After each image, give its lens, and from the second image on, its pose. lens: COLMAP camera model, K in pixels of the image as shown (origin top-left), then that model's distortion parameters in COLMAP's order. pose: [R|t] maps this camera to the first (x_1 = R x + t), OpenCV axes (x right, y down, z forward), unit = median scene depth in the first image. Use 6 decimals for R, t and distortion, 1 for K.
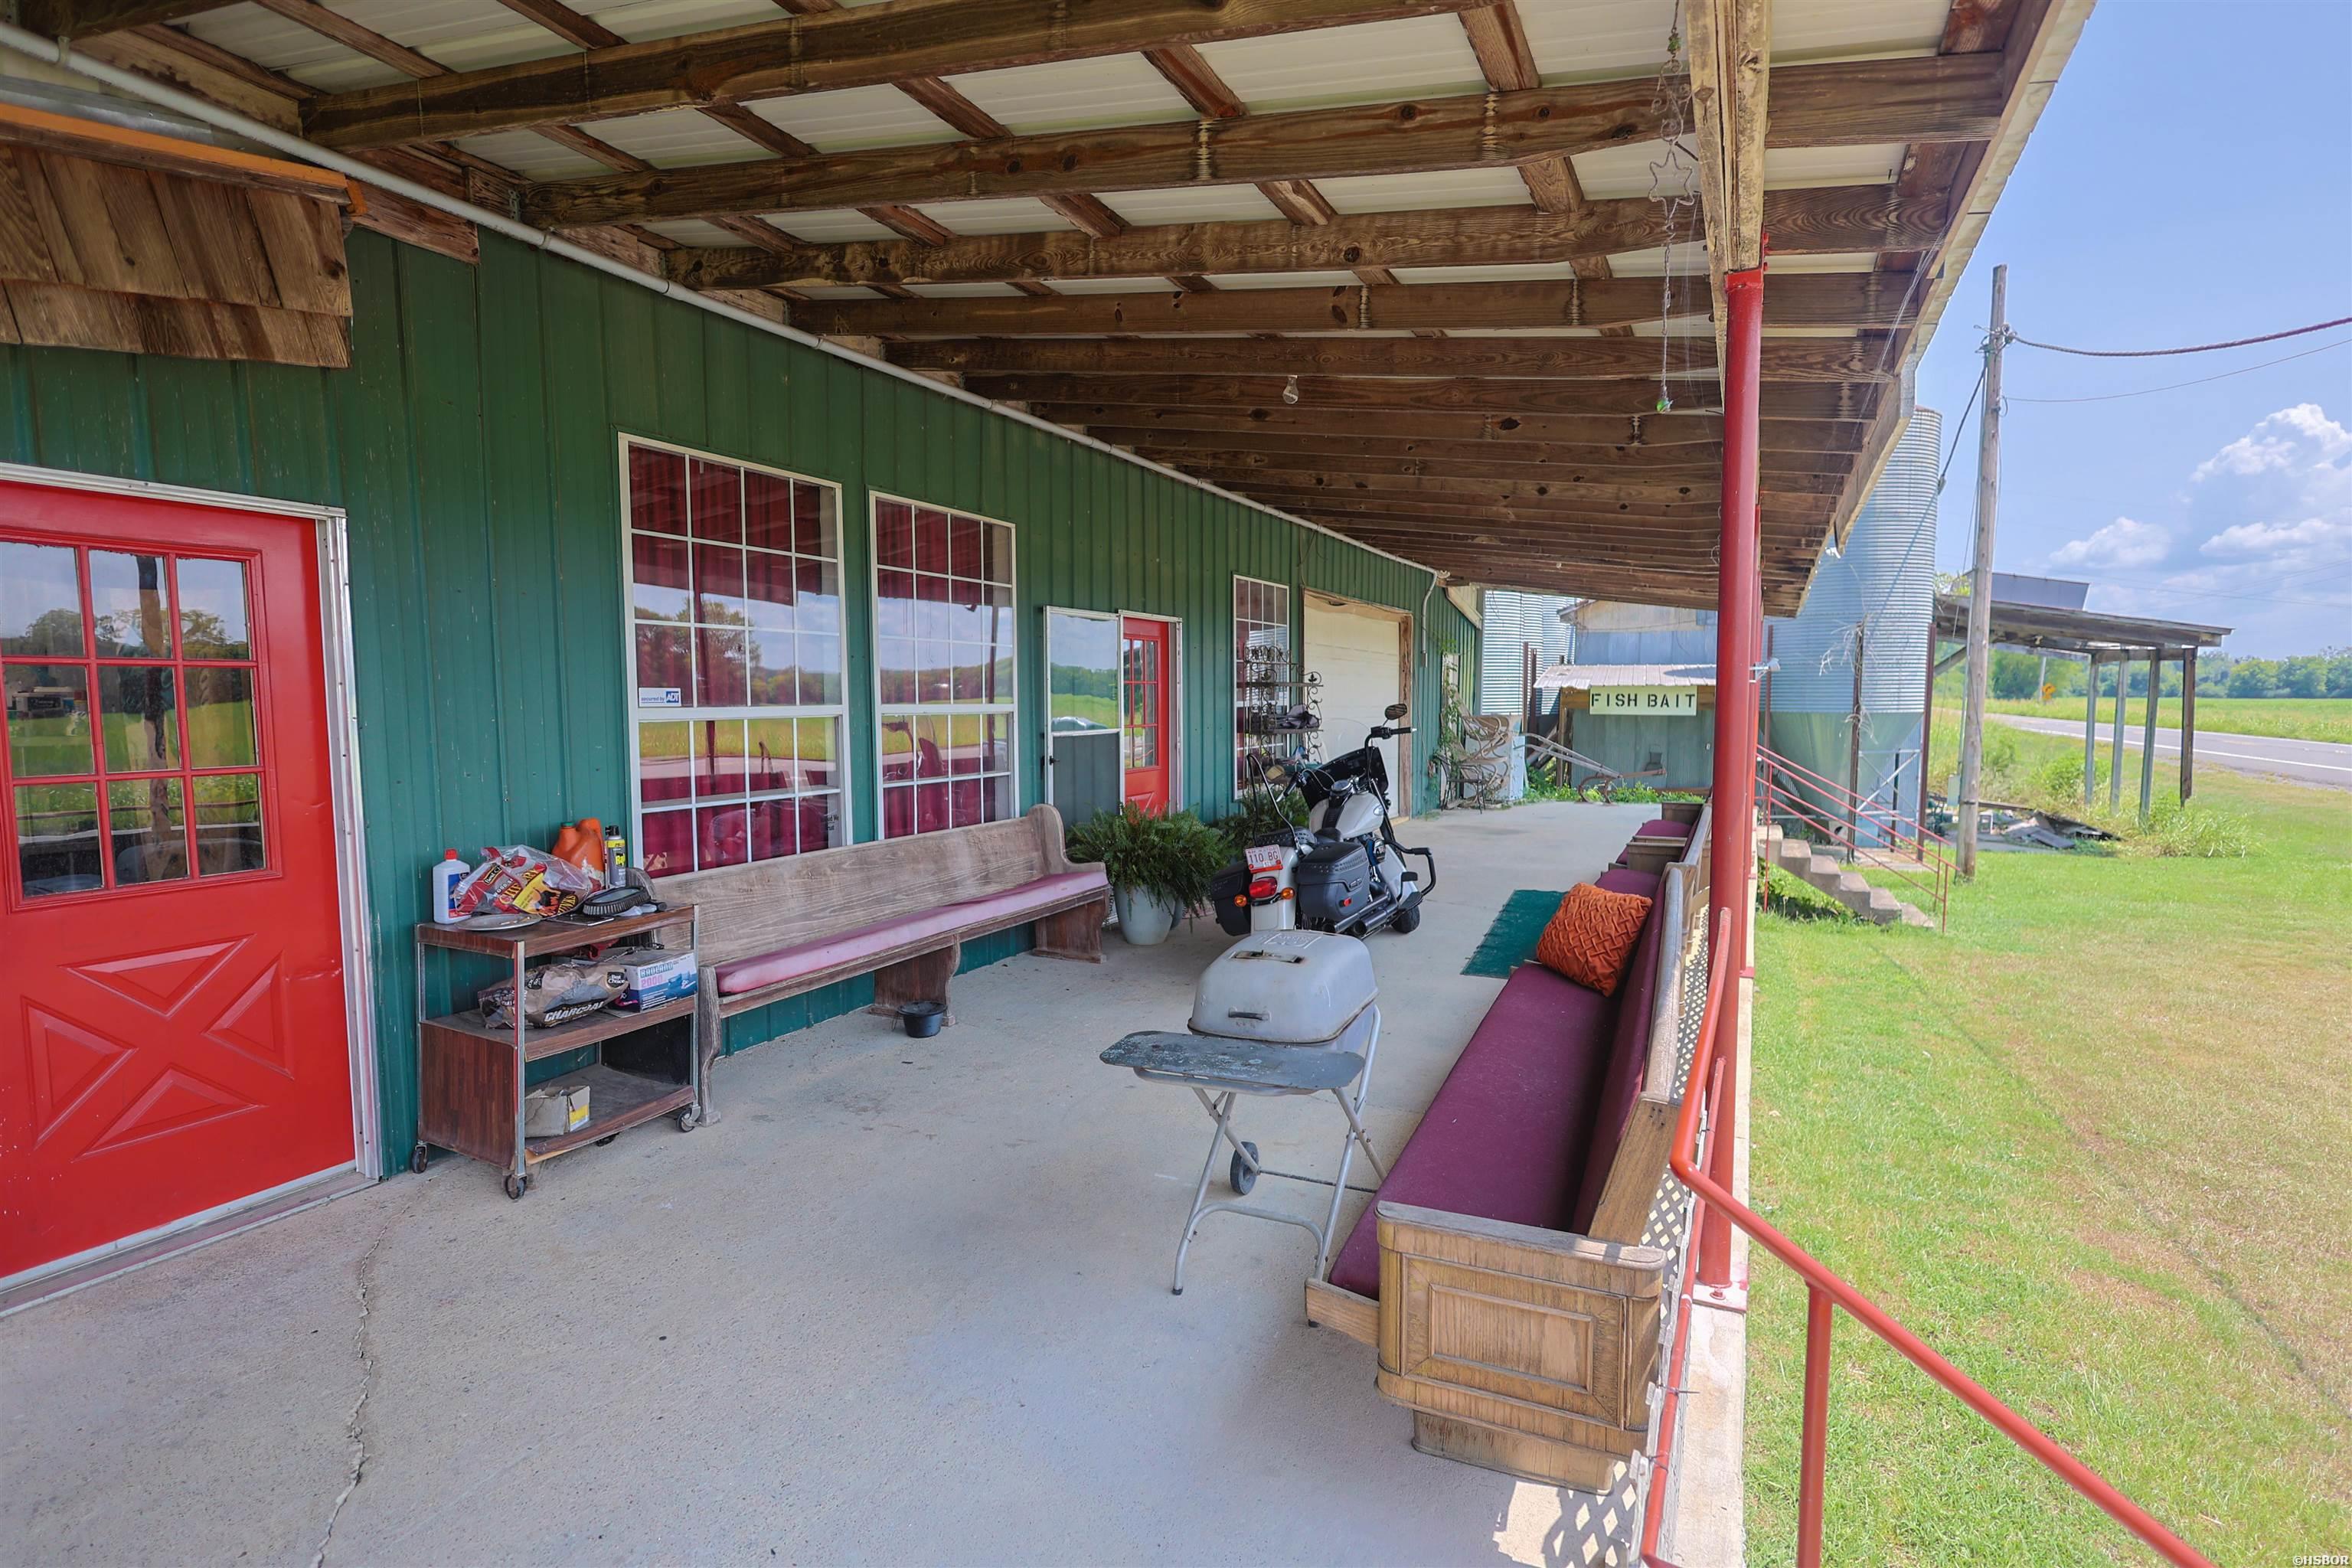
lens RADIAL K [[1154.3, 0, 1176.0], [0, 1154.3, 784.0], [0, 0, 1]] dist [-0.000909, -0.000418]
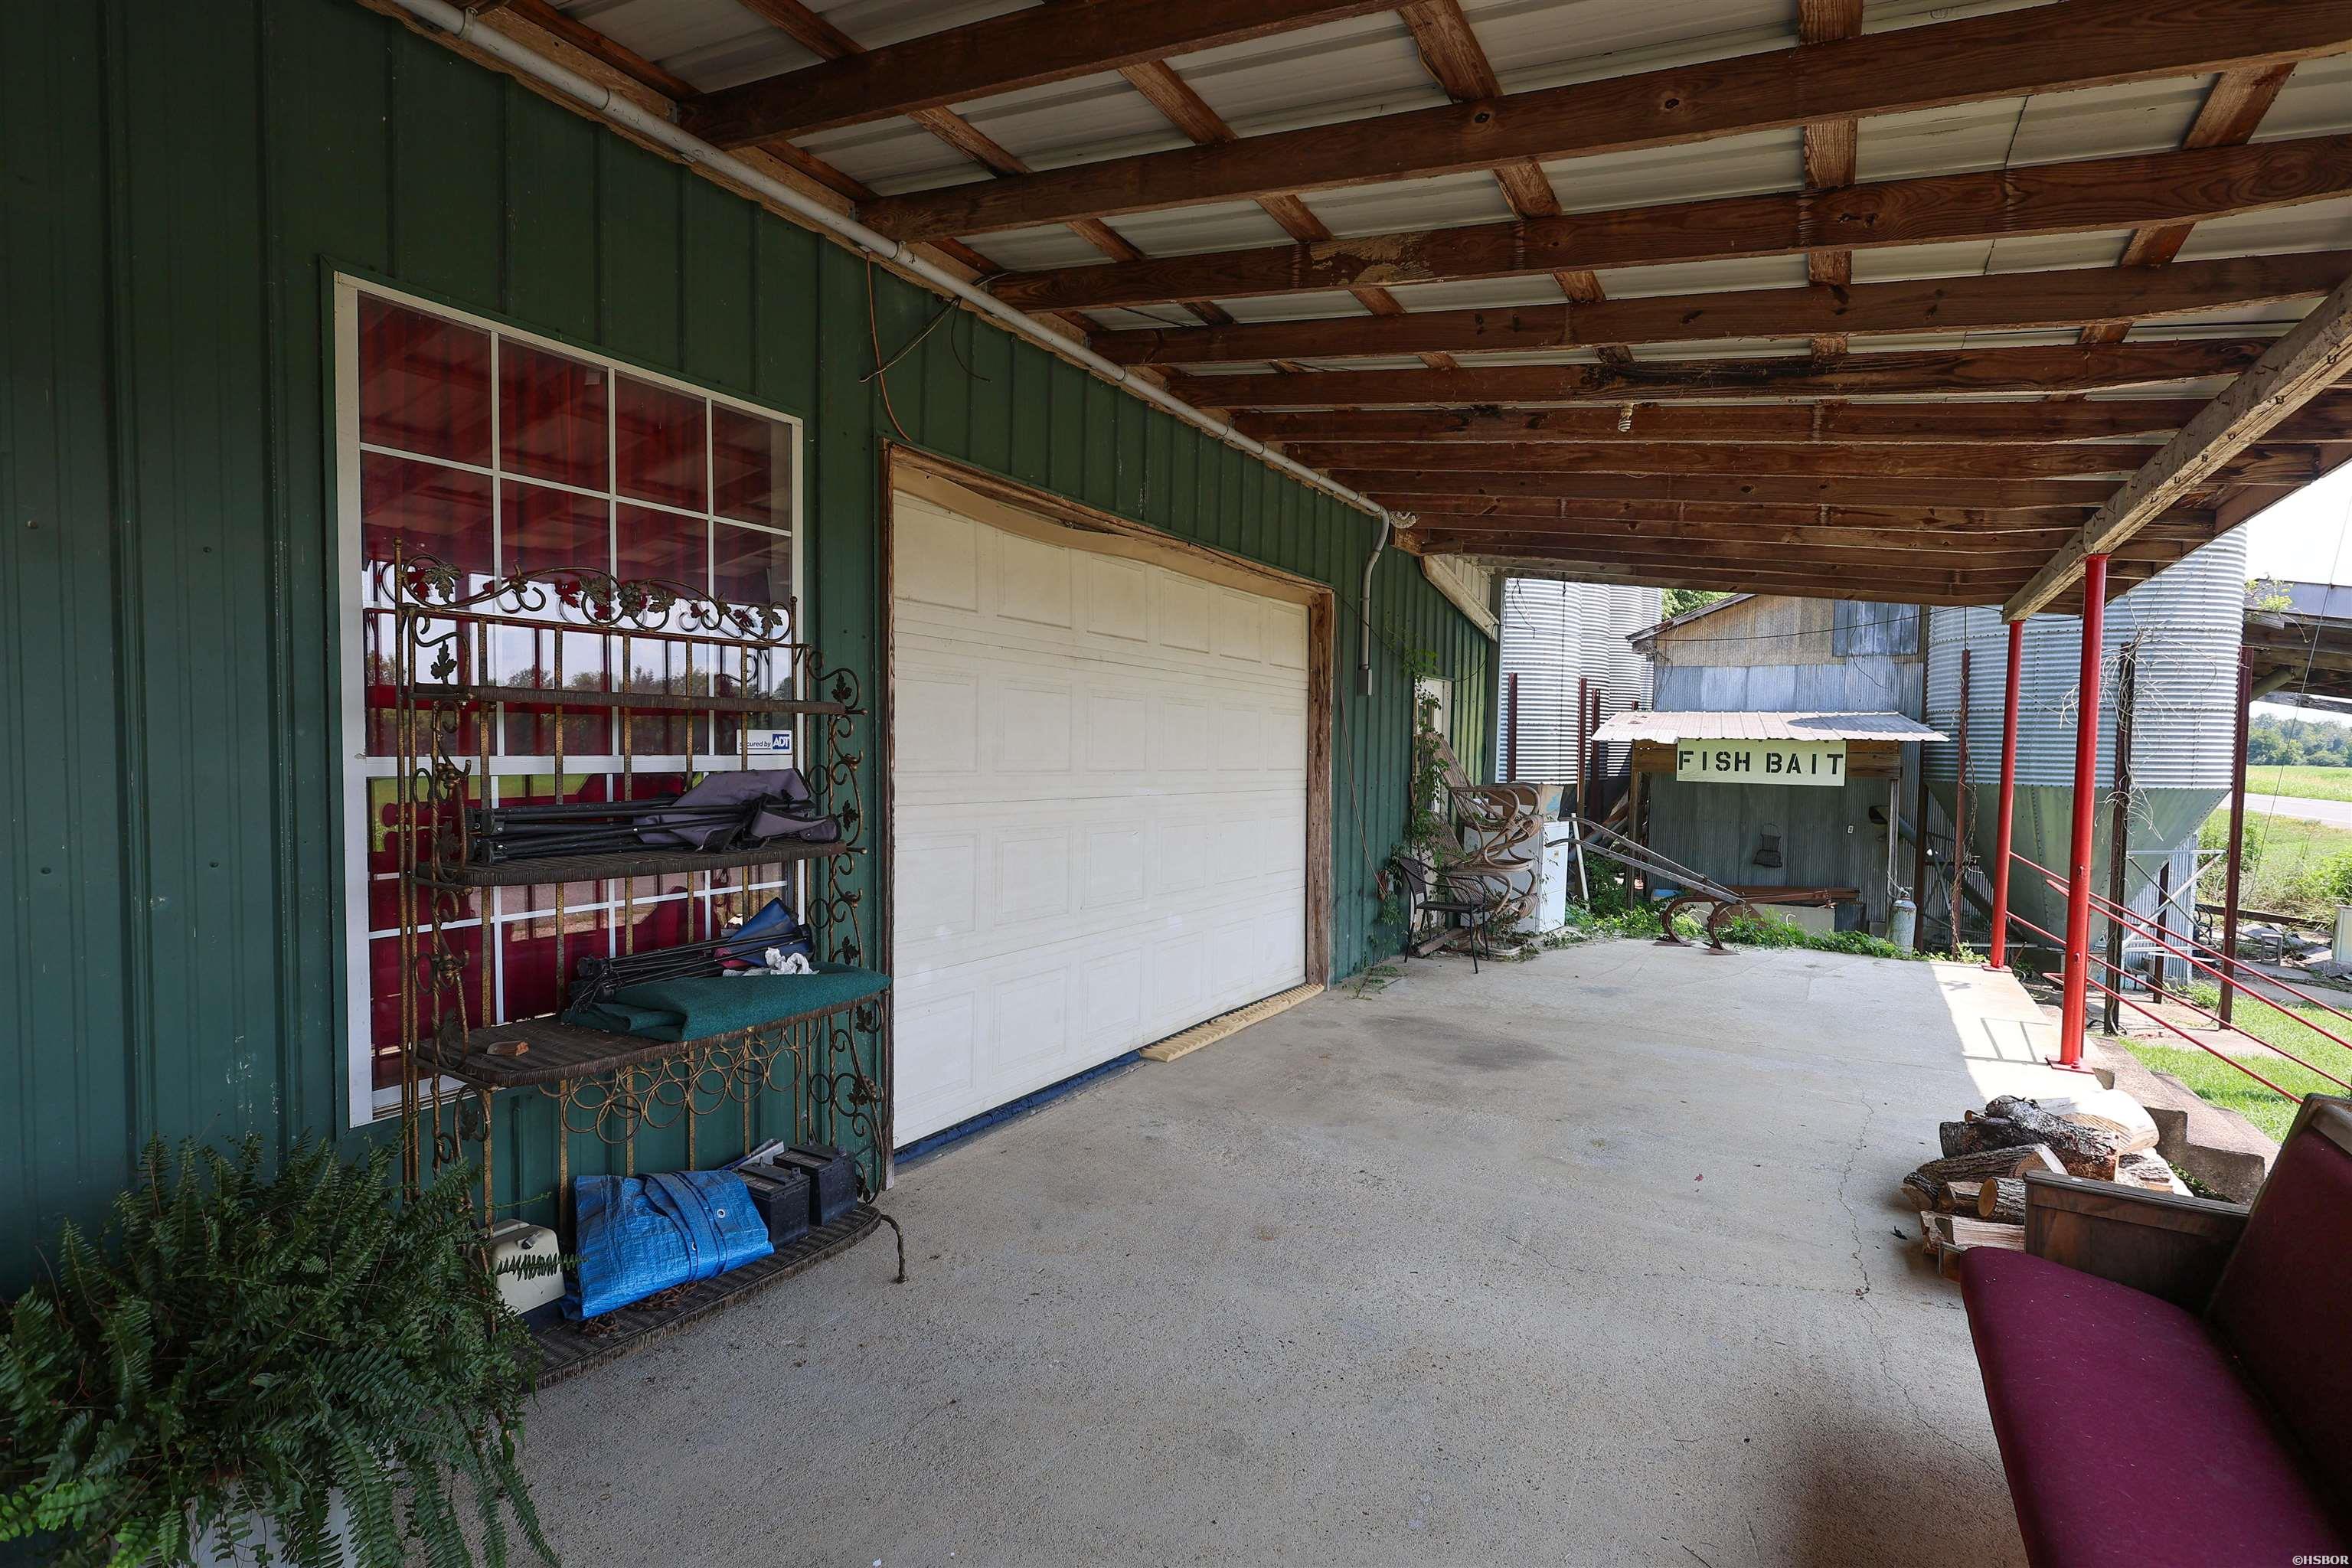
lens RADIAL K [[1154.3, 0, 1176.0], [0, 1154.3, 784.0], [0, 0, 1]] dist [-0.000909, -0.000418]
pose [[0.998233, 0.018104, -0.056602, 0.120813], [-0.020494, 0.998910, -0.041932, -0.028252], [0.055781, 0.043018, 0.997516, 0.358349]]
